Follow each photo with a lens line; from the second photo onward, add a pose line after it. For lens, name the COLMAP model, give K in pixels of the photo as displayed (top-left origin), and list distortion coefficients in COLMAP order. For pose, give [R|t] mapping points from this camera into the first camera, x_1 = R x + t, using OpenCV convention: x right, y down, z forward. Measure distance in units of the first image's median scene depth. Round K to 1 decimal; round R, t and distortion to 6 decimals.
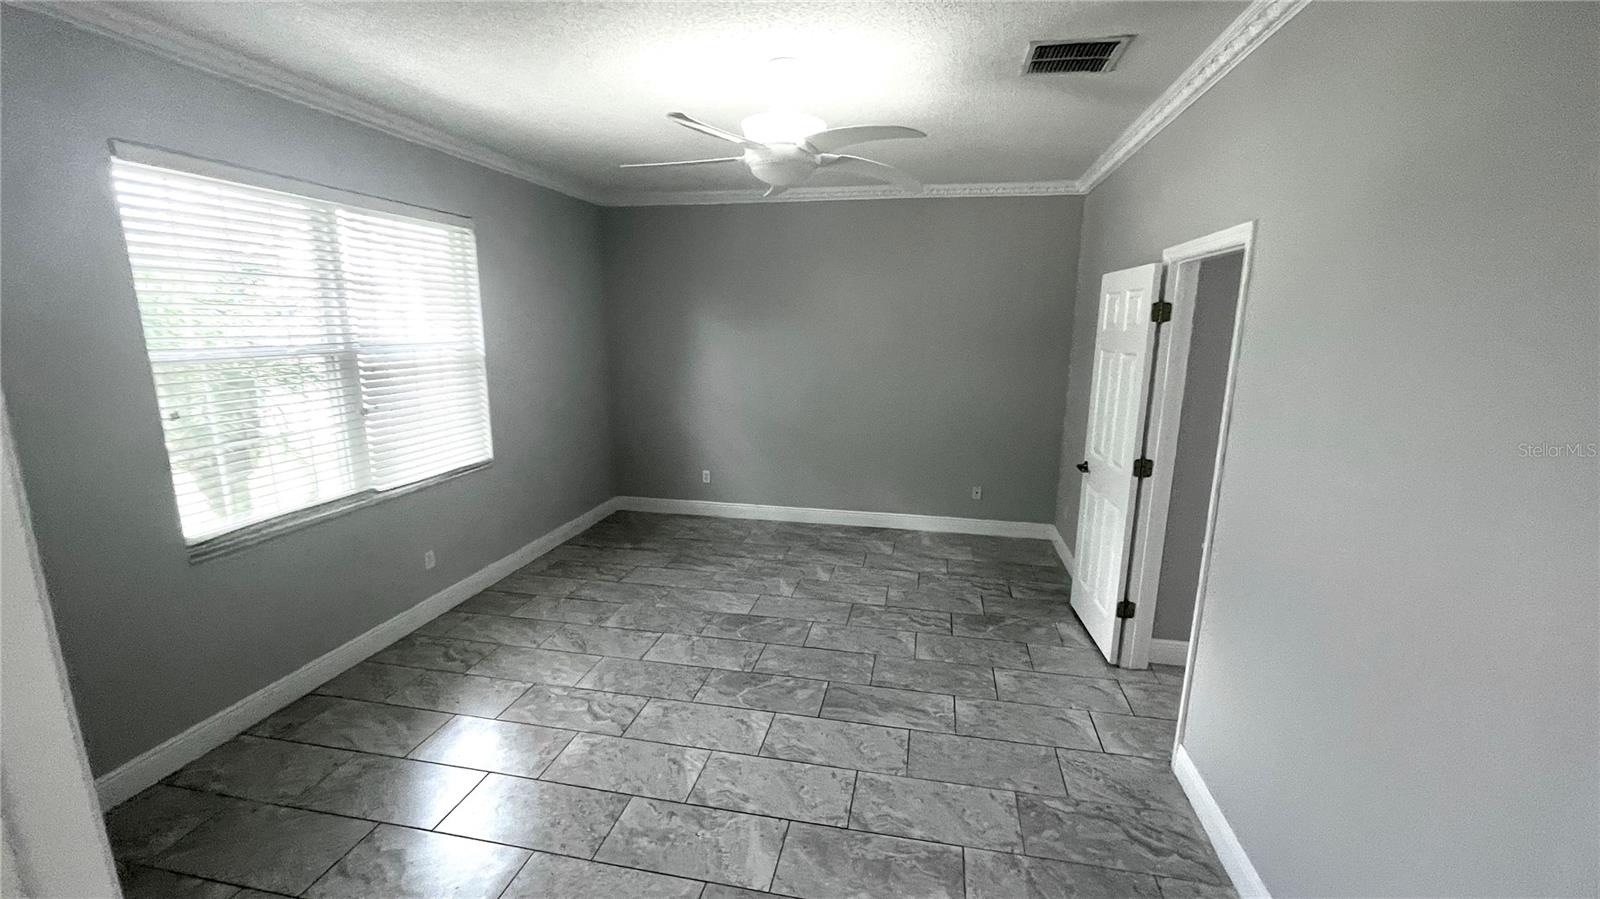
lens RADIAL K [[652.3, 0, 799.7], [0, 652.3, 453.7], [0, 0, 1]] dist [0.002978, 0.000199]
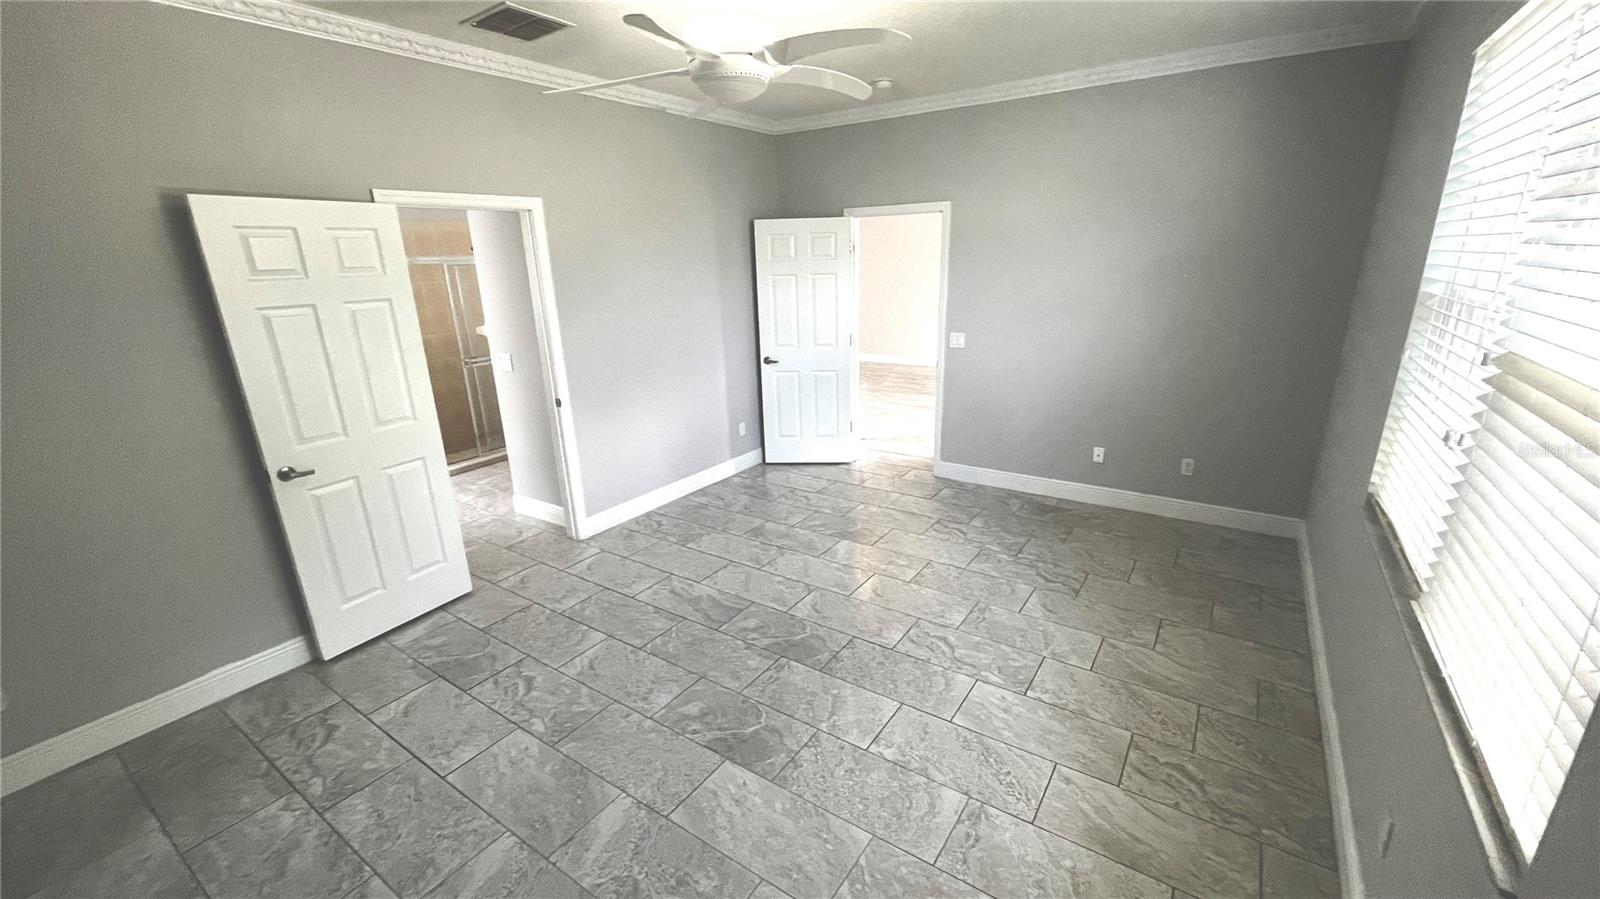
lens RADIAL K [[652.3, 0, 804.4], [0, 652.3, 455.8], [0, 0, 1]] dist [0.002978, 0.000199]
pose [[-0.926382, -0.099052, 0.363325, -0.398921], [0.090561, 0.877880, 0.470239, -0.328054], [-0.365534, 0.468524, -0.804282, 1.566095]]
